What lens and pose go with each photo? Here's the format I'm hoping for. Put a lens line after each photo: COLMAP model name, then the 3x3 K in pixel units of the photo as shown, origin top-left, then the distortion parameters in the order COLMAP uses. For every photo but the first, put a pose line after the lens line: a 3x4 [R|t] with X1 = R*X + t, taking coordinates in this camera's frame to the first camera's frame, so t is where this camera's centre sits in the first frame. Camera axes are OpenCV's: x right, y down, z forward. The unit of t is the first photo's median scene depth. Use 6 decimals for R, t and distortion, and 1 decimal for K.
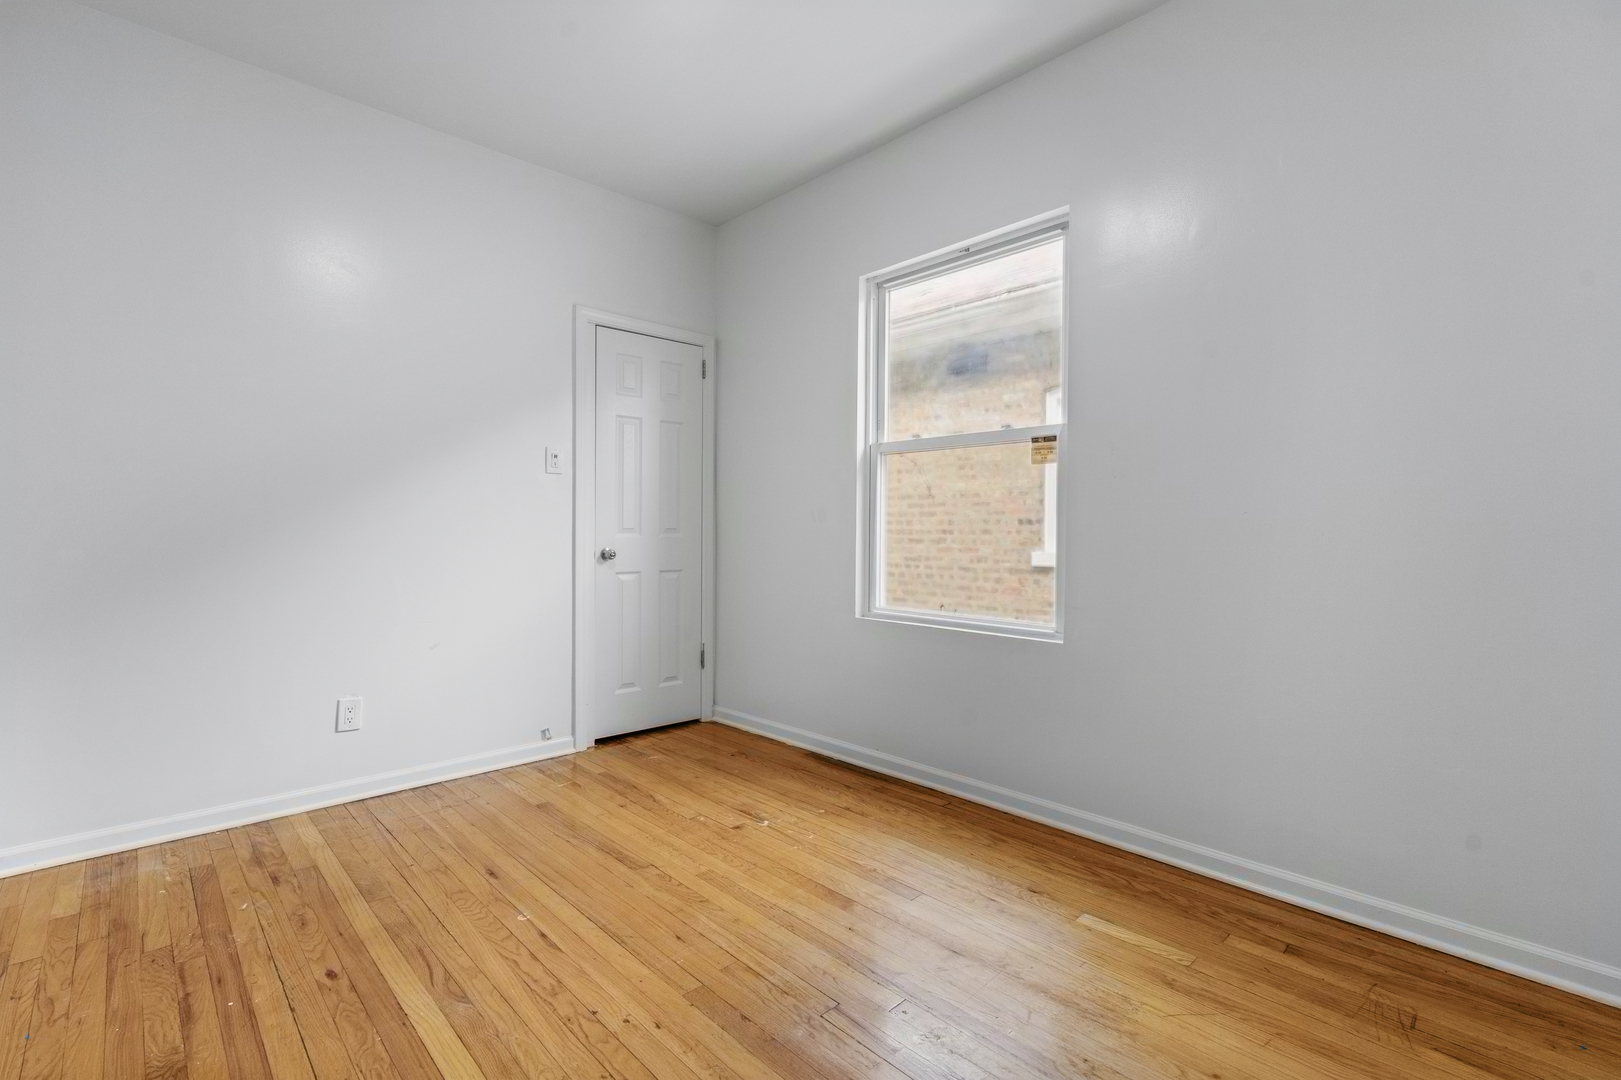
lens RADIAL K [[743.2, 0, 806.4], [0, 743.2, 536.7], [0, 0, 1]] dist [0.002555, 0.000192]
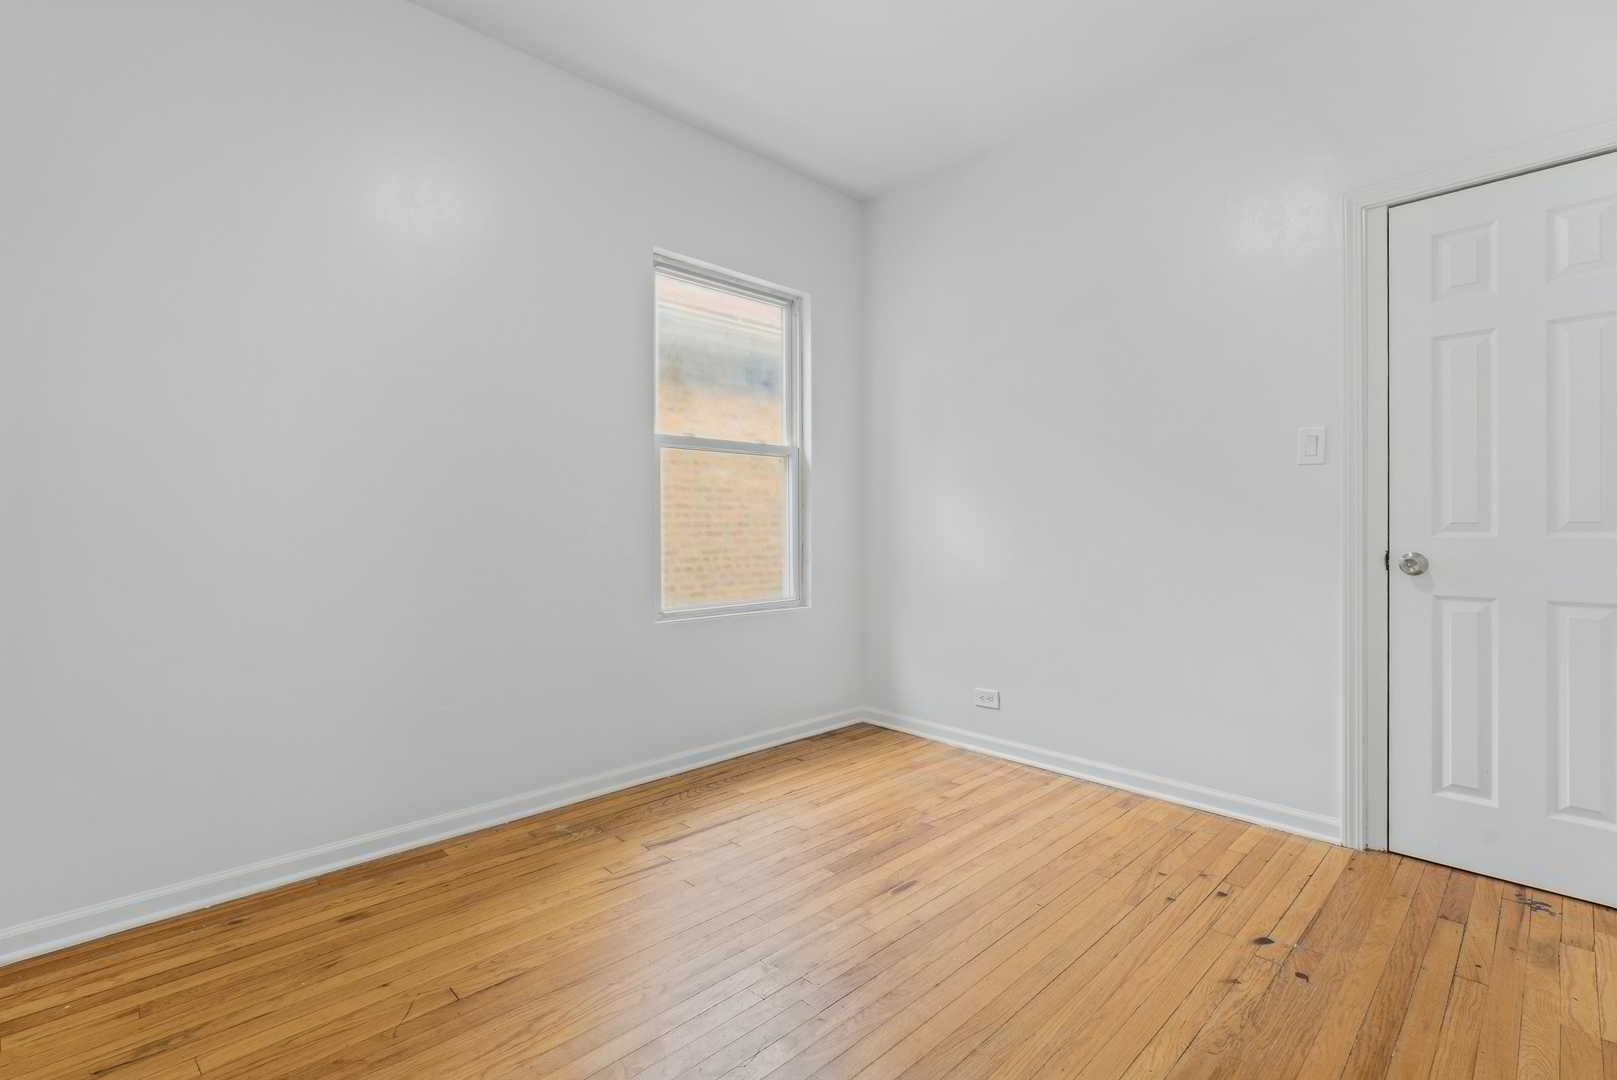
lens RADIAL K [[741.4, 0, 807.8], [0, 741.4, 534.9], [0, 0, 1]] dist [0.002555, 0.000192]
pose [[0.010801, -0.005166, 0.999928, -0.876107], [0.025402, 0.999665, 0.004891, 0.005587], [-0.999619, 0.025347, 0.010929, 0.875446]]
